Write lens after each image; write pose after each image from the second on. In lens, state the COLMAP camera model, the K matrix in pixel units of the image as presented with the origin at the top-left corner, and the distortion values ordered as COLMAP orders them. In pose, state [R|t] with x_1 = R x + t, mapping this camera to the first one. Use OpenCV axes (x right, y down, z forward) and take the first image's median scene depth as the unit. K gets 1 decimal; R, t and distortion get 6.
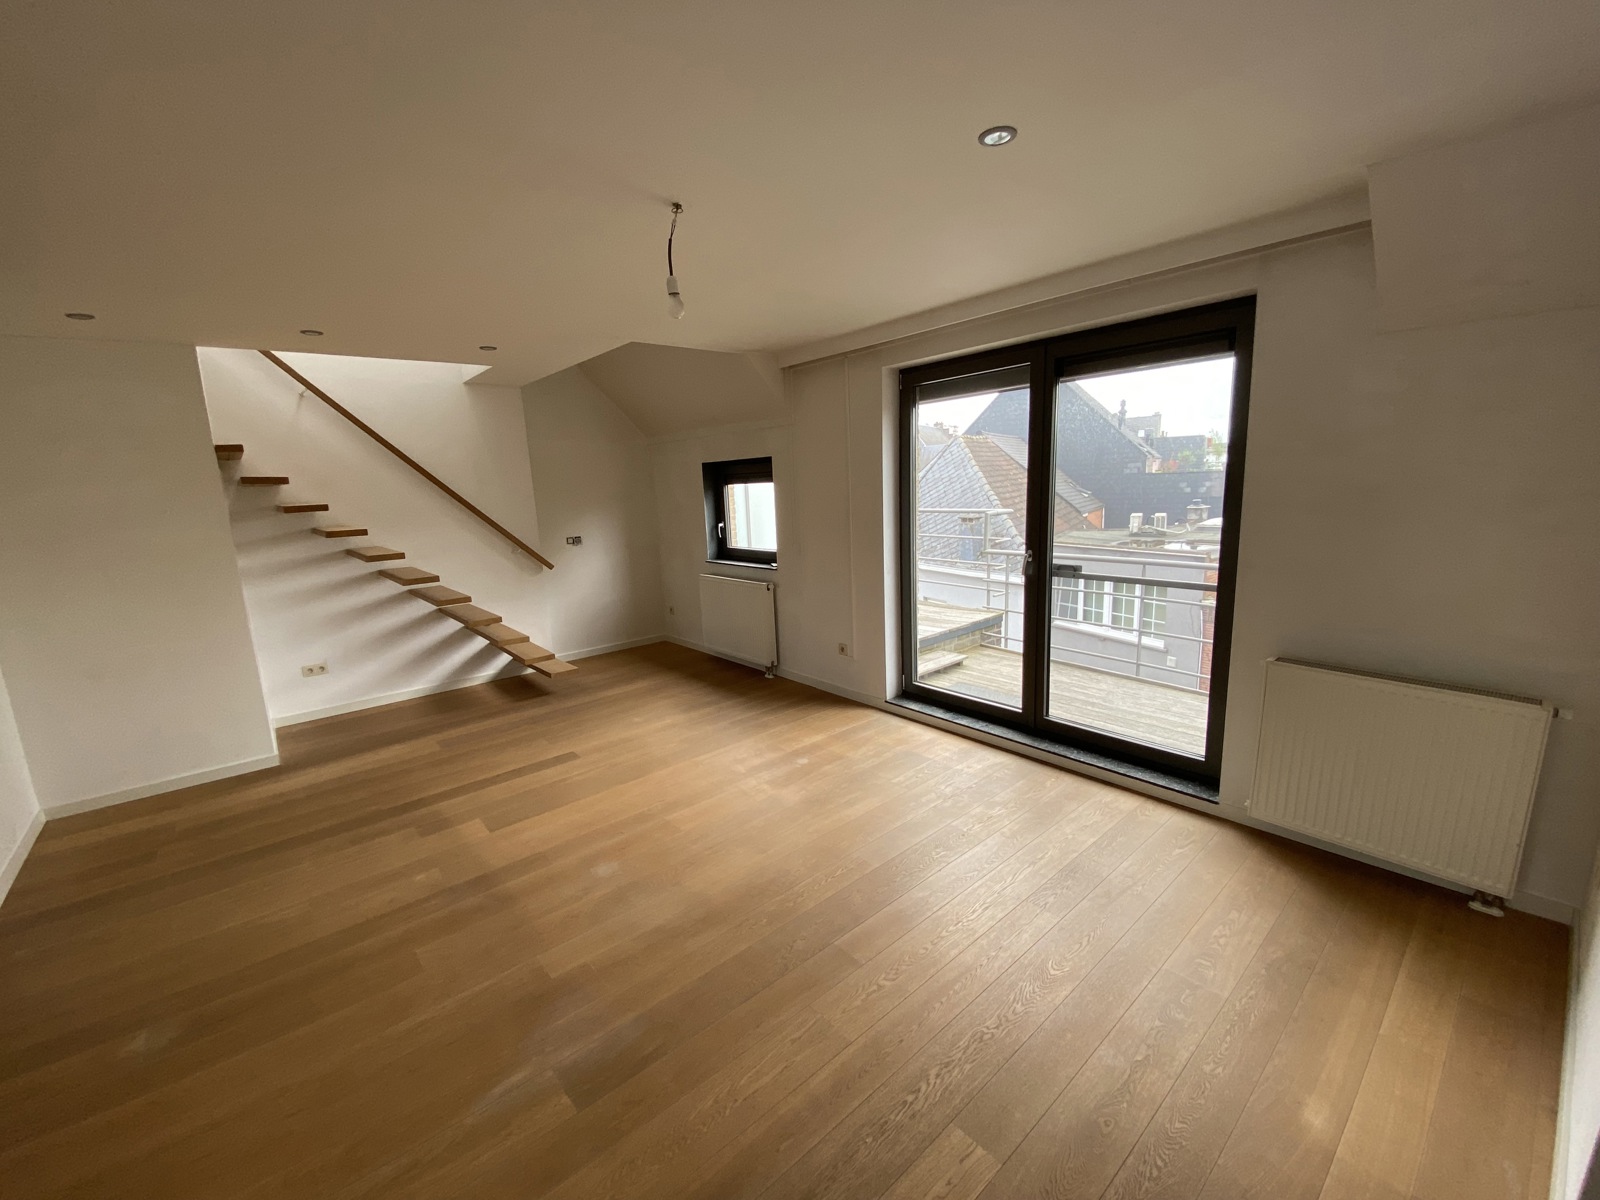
lens RADIAL K [[653.0, 0, 800.0], [0, 653.0, 600.0], [0, 0, 1]] dist [-0.000464, -0.000190]
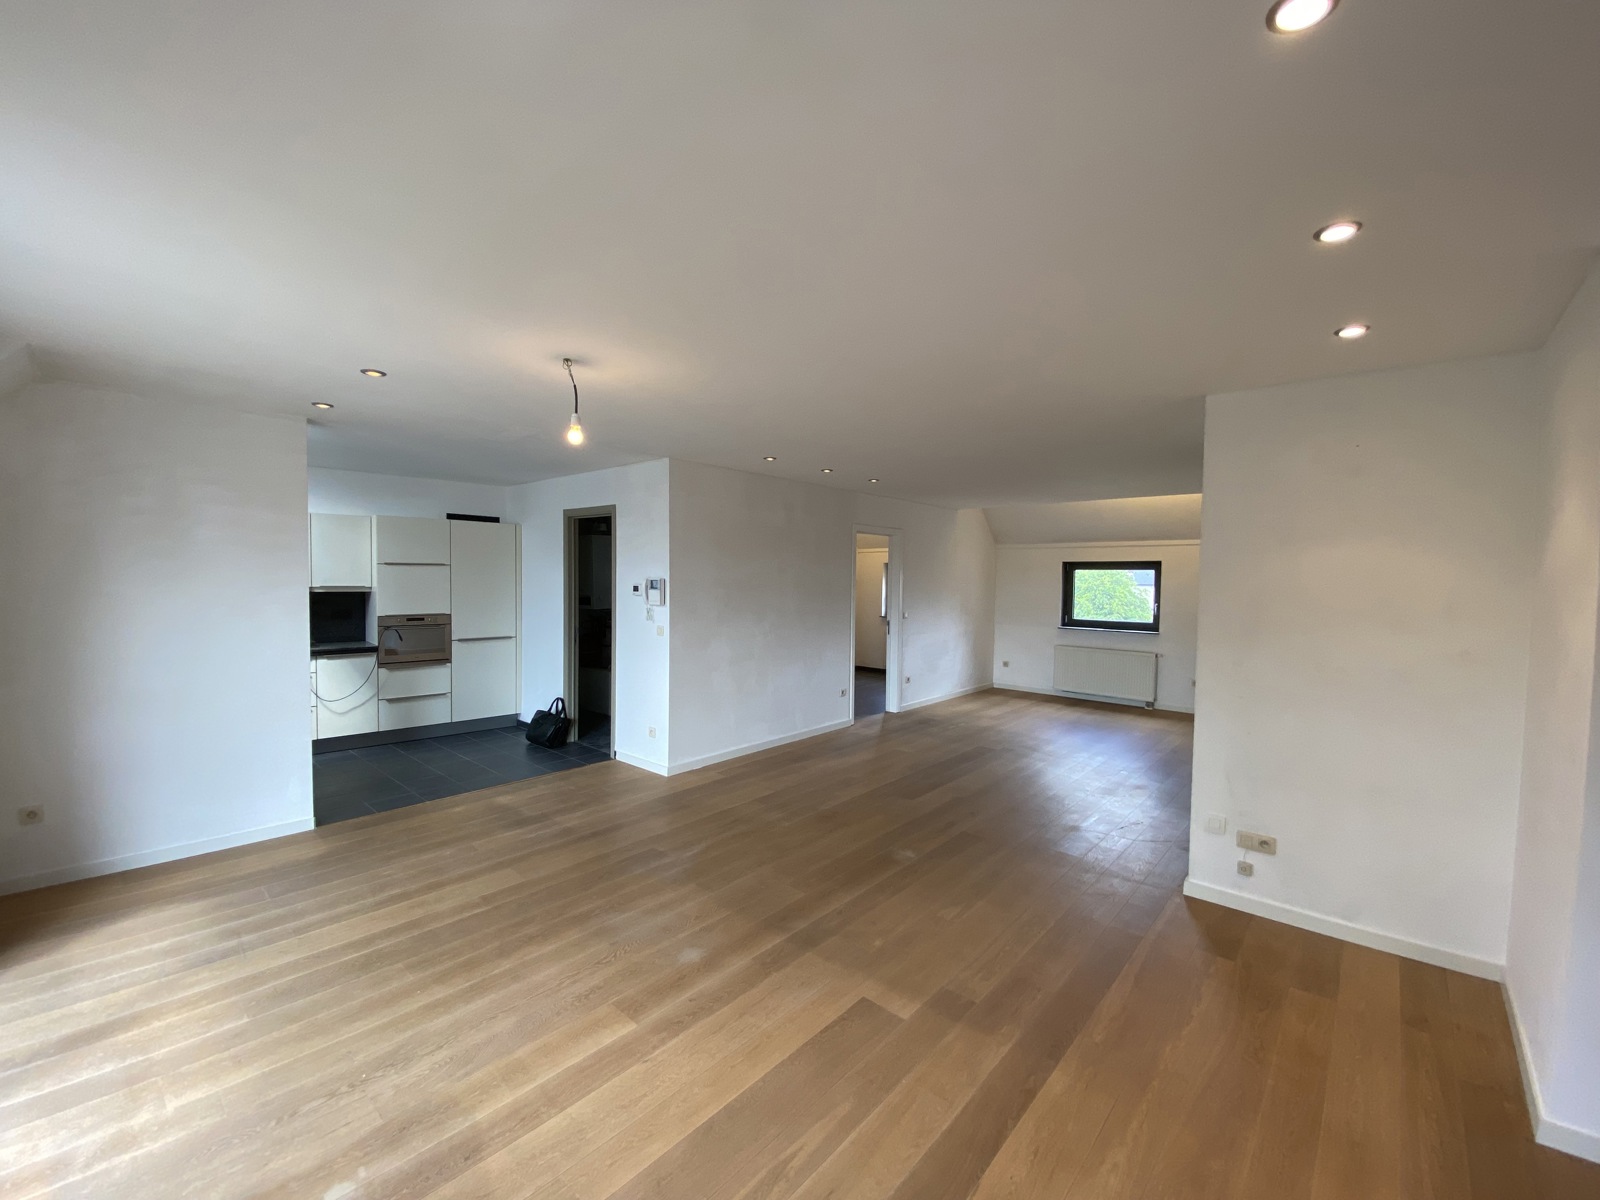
lens RADIAL K [[653.0, 0, 800.0], [0, 653.0, 600.0], [0, 0, 1]] dist [-0.000464, -0.000190]
pose [[-0.990734, 0.033615, -0.131591, -0.314447], [0.001773, 0.972006, 0.234950, -0.289028], [0.135805, 0.232540, -0.963059, 1.645970]]
